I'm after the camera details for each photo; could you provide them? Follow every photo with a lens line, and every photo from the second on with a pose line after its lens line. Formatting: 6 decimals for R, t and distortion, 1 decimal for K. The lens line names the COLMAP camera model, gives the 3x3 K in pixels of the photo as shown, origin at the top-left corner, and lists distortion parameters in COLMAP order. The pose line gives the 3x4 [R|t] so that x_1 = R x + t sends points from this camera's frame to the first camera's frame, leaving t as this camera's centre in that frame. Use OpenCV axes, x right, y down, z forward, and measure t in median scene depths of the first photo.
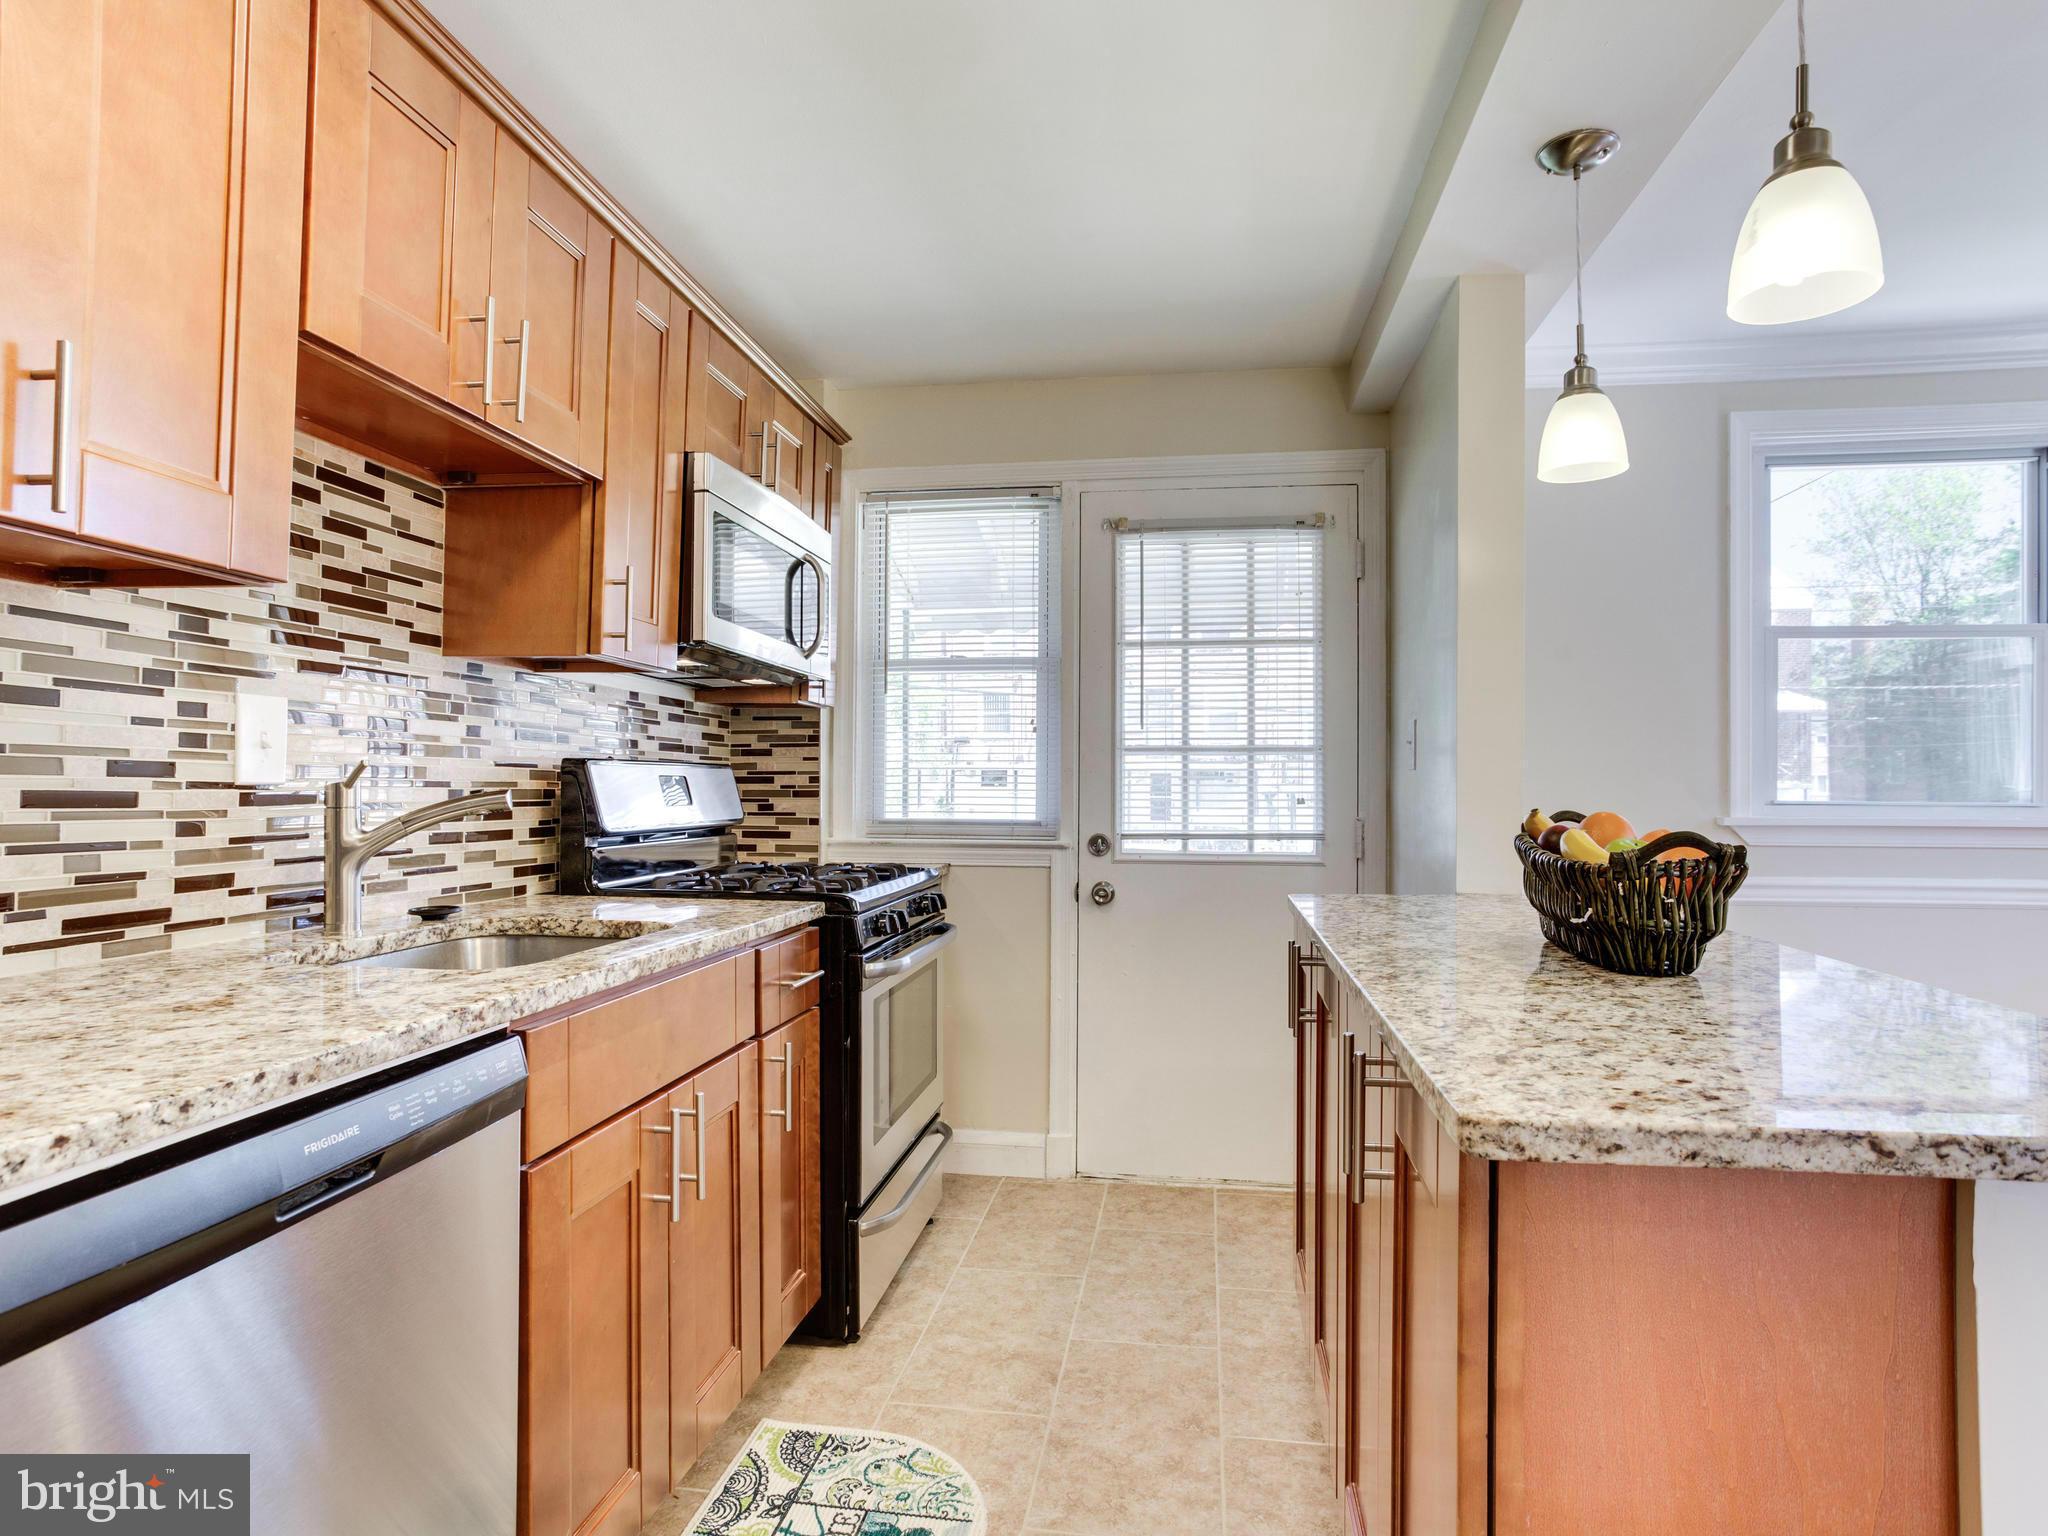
lens RADIAL K [[1127.3, 0, 1039.6], [0, 1127.3, 761.1], [0, 0, 1]] dist [-0.048209, 0.032425]
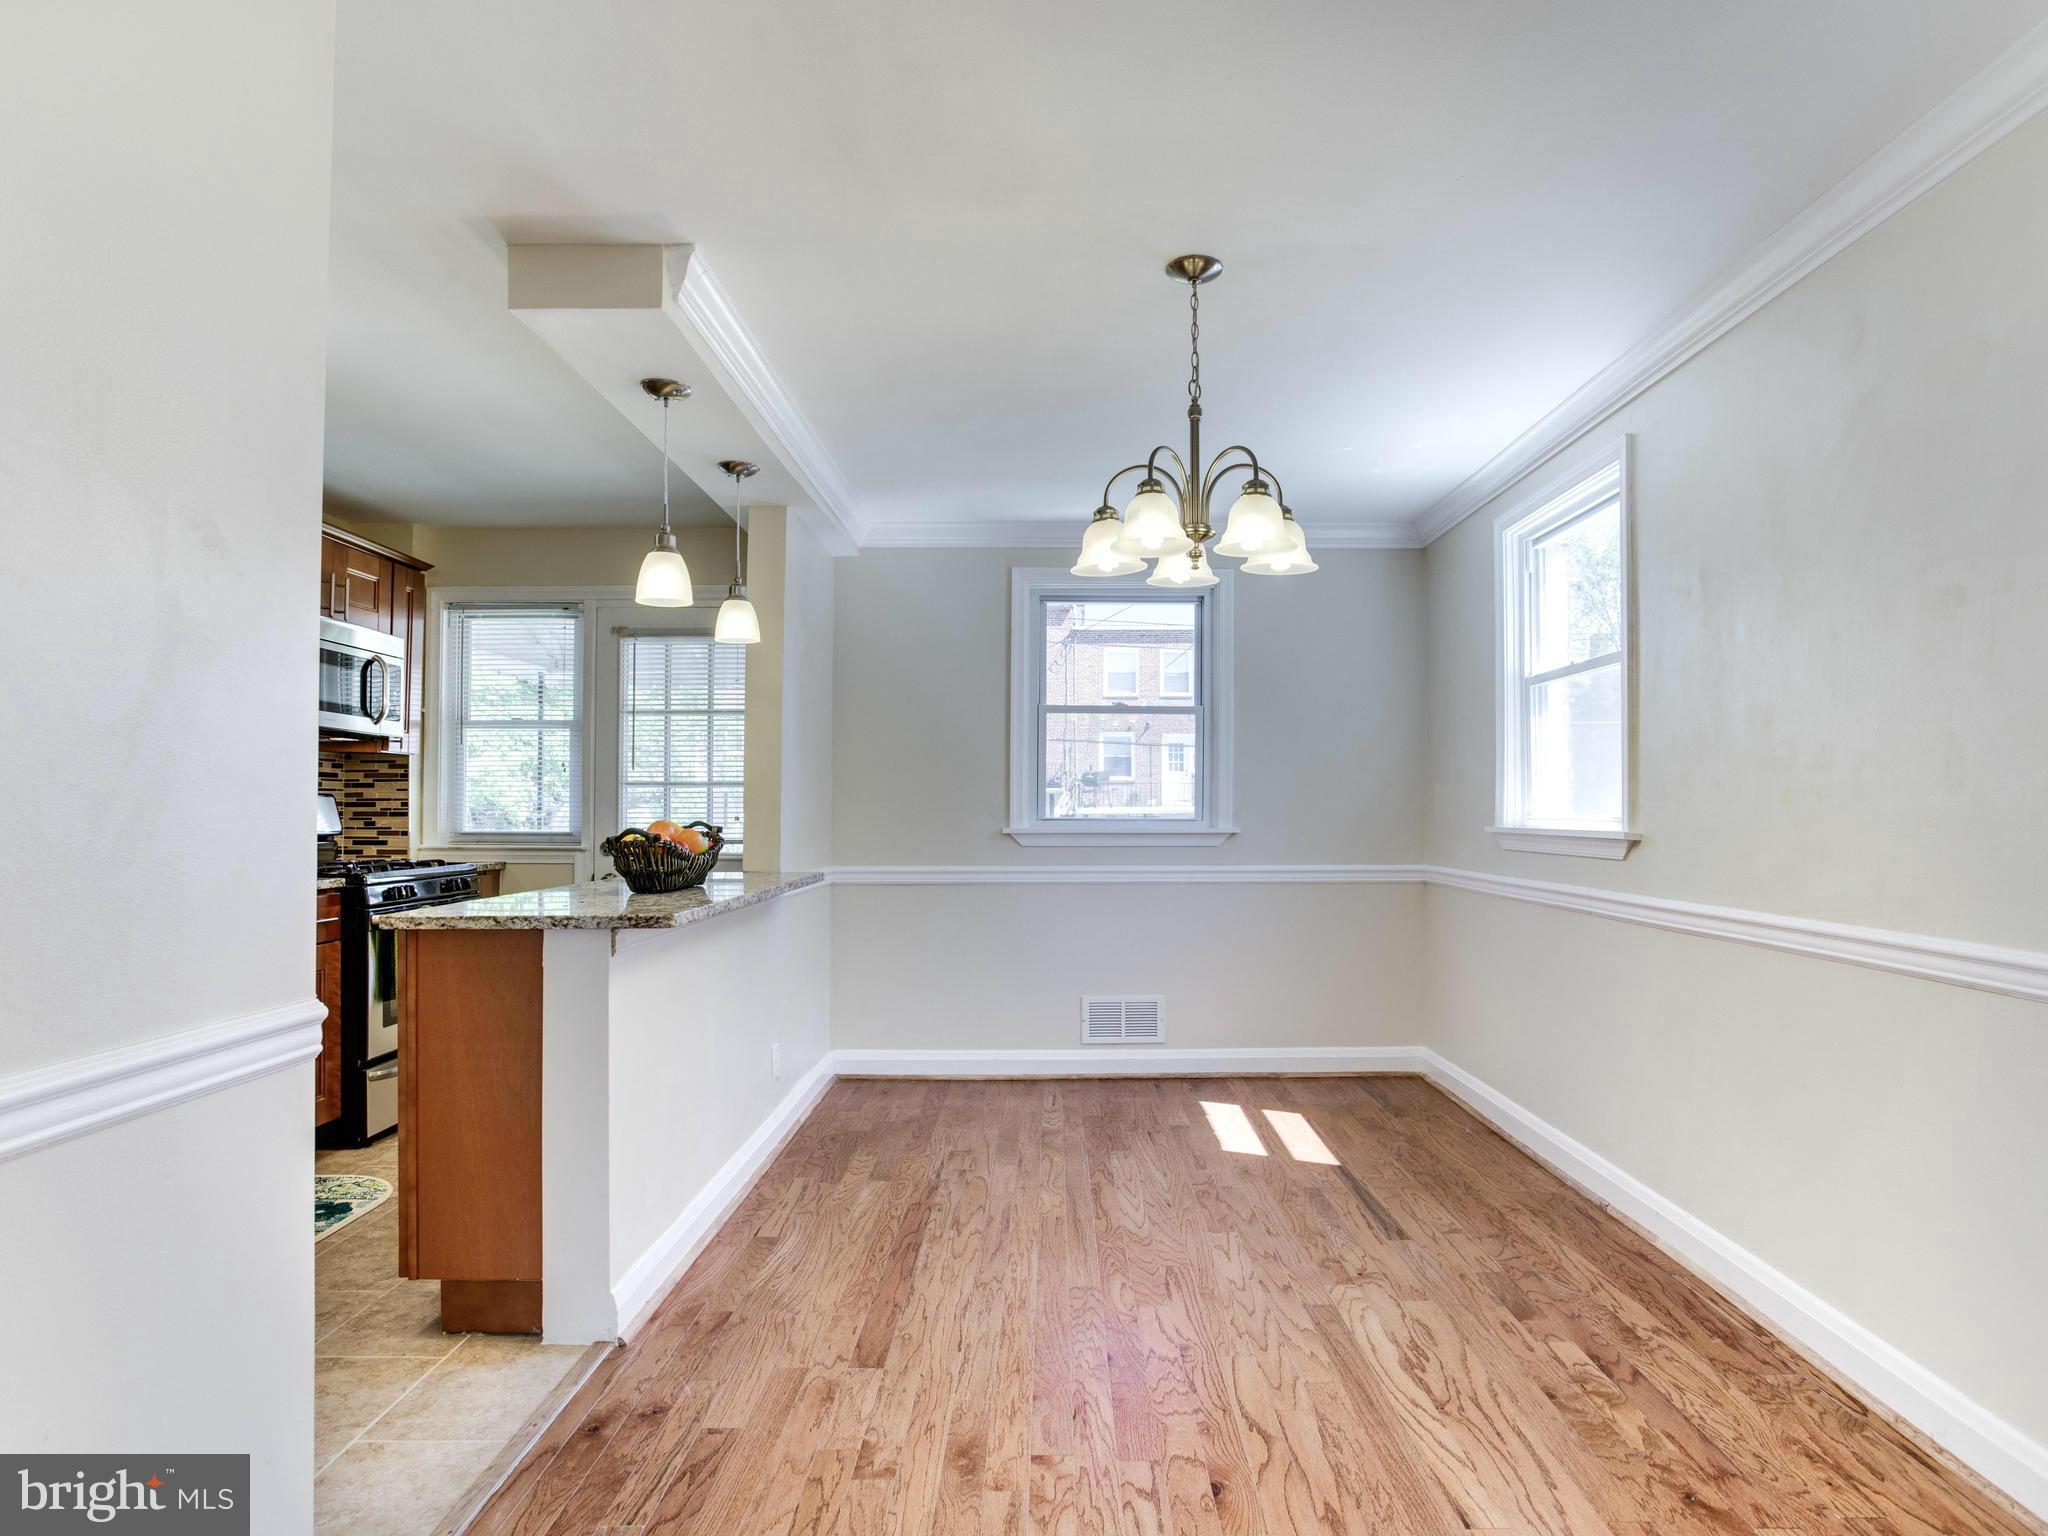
lens RADIAL K [[1136.1, 0, 1039.3], [0, 1136.1, 777.3], [0, 0, 1]] dist [-0.047934, 0.034290]
pose [[0.990382, 0.002481, 0.138336, 0.714879], [-0.001666, 0.999981, -0.006008, -0.019032], [-0.138348, 0.005720, 0.990367, -0.939985]]
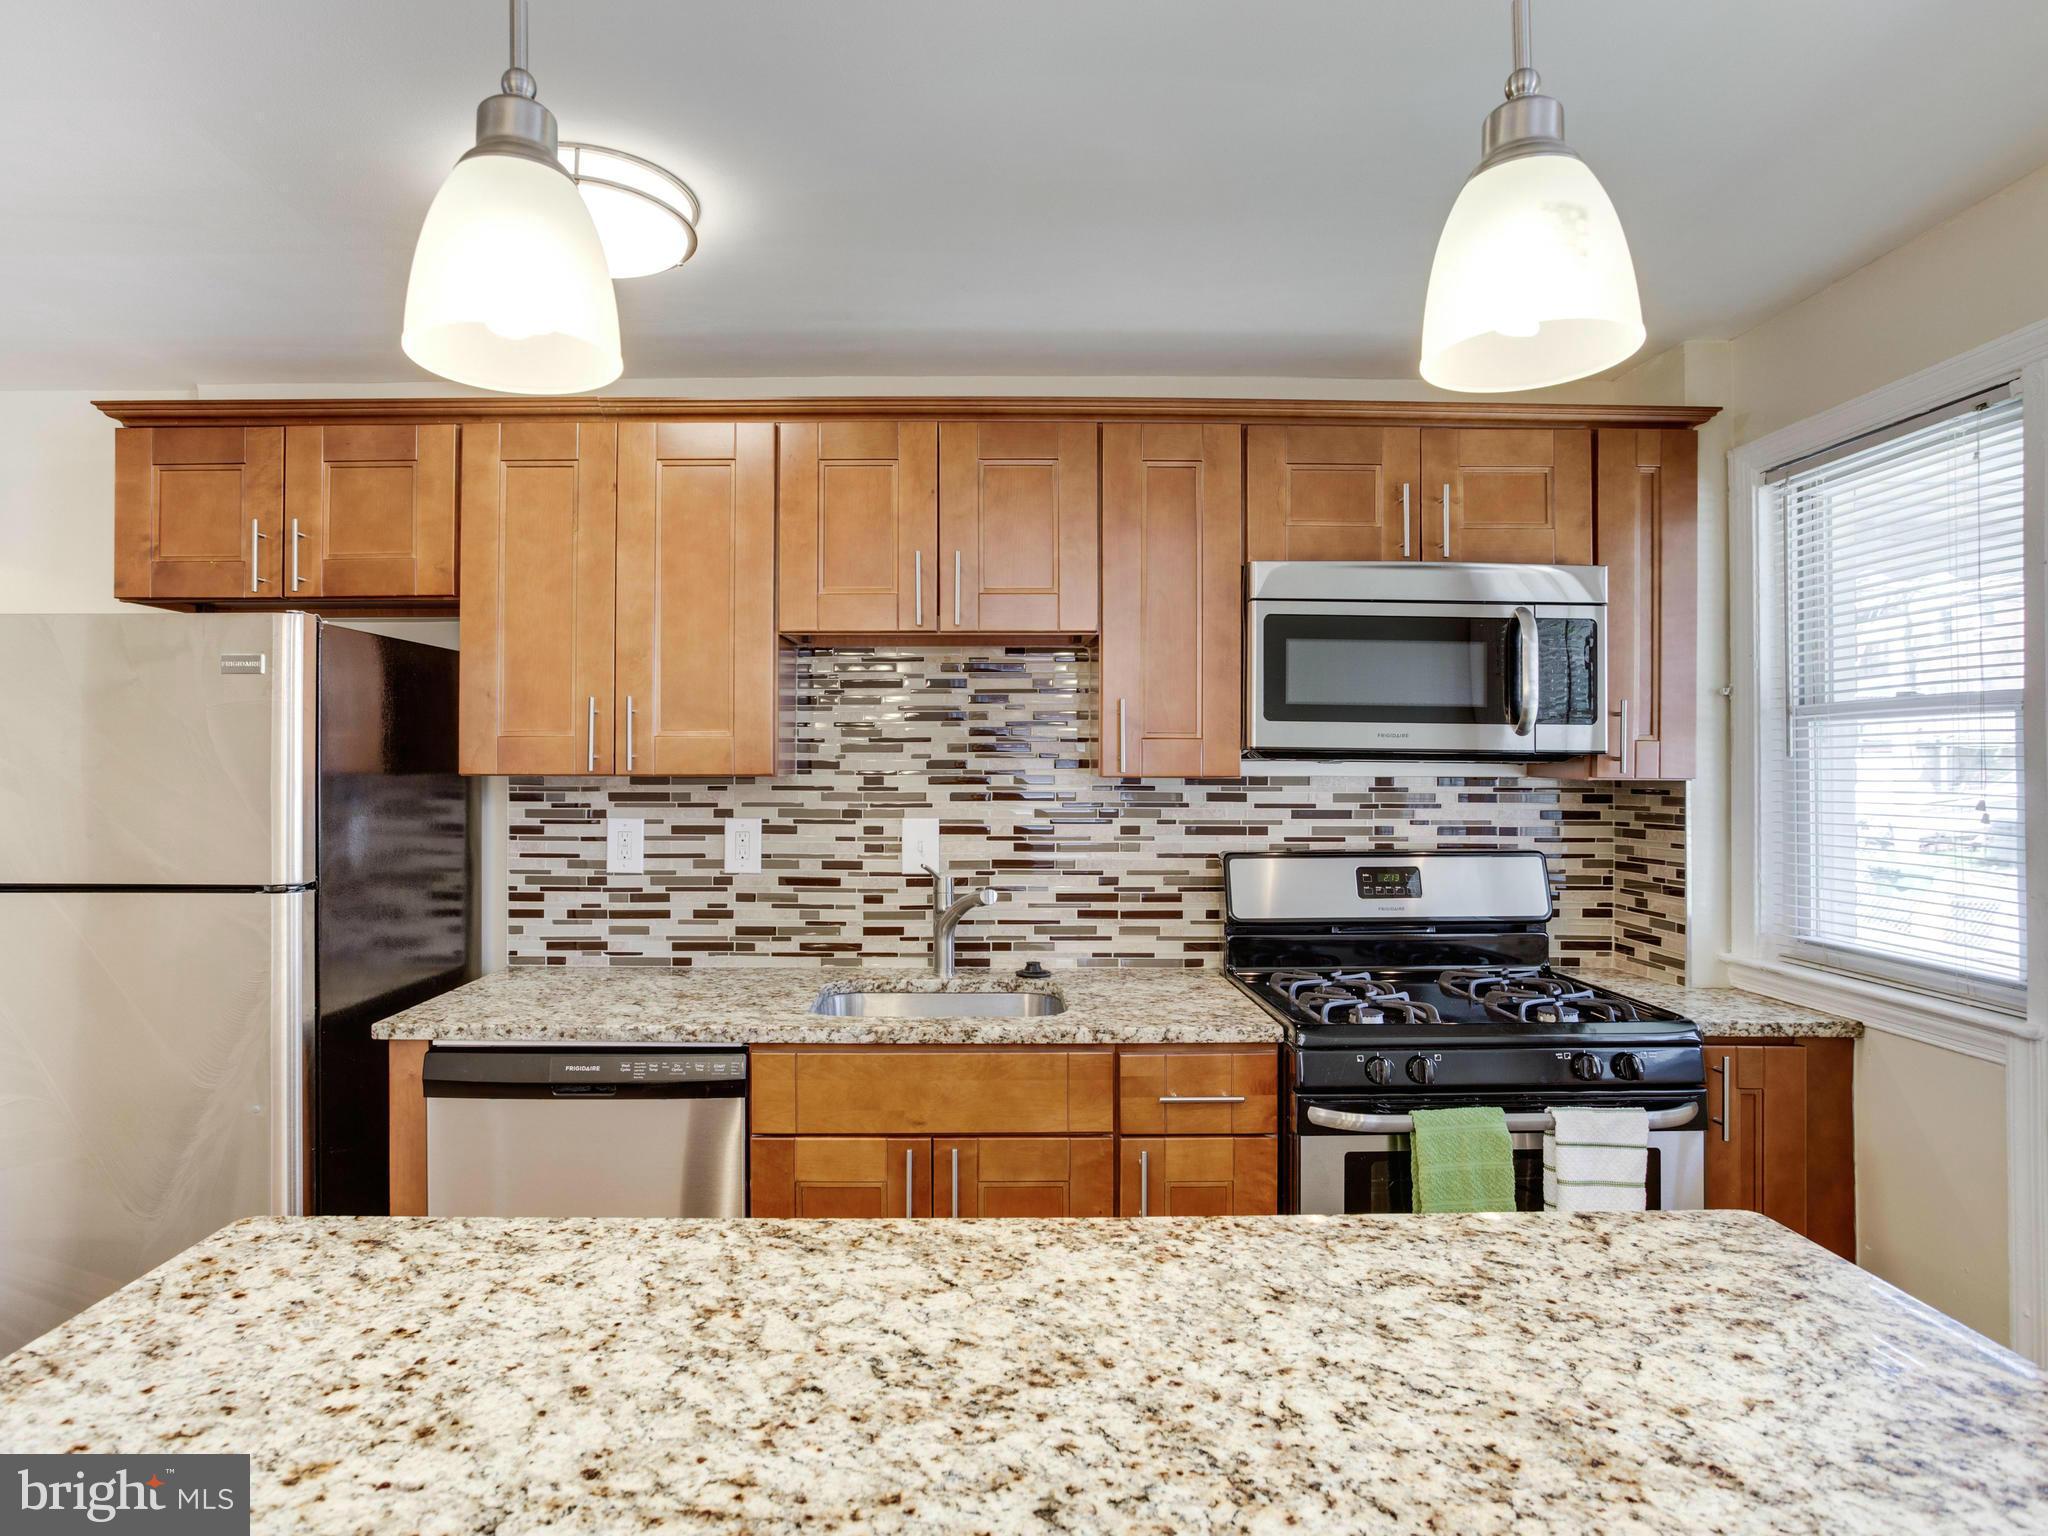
lens RADIAL K [[1153.2, 0, 978.0], [0, 1153.2, 760.4], [0, 0, 1]] dist [-0.058490, 0.036425]
pose [[0.156793, -0.011420, -0.987565, 0.860027], [0.021047, 0.999745, -0.008220, -0.113750], [0.987407, -0.019497, 0.156993, 0.728517]]
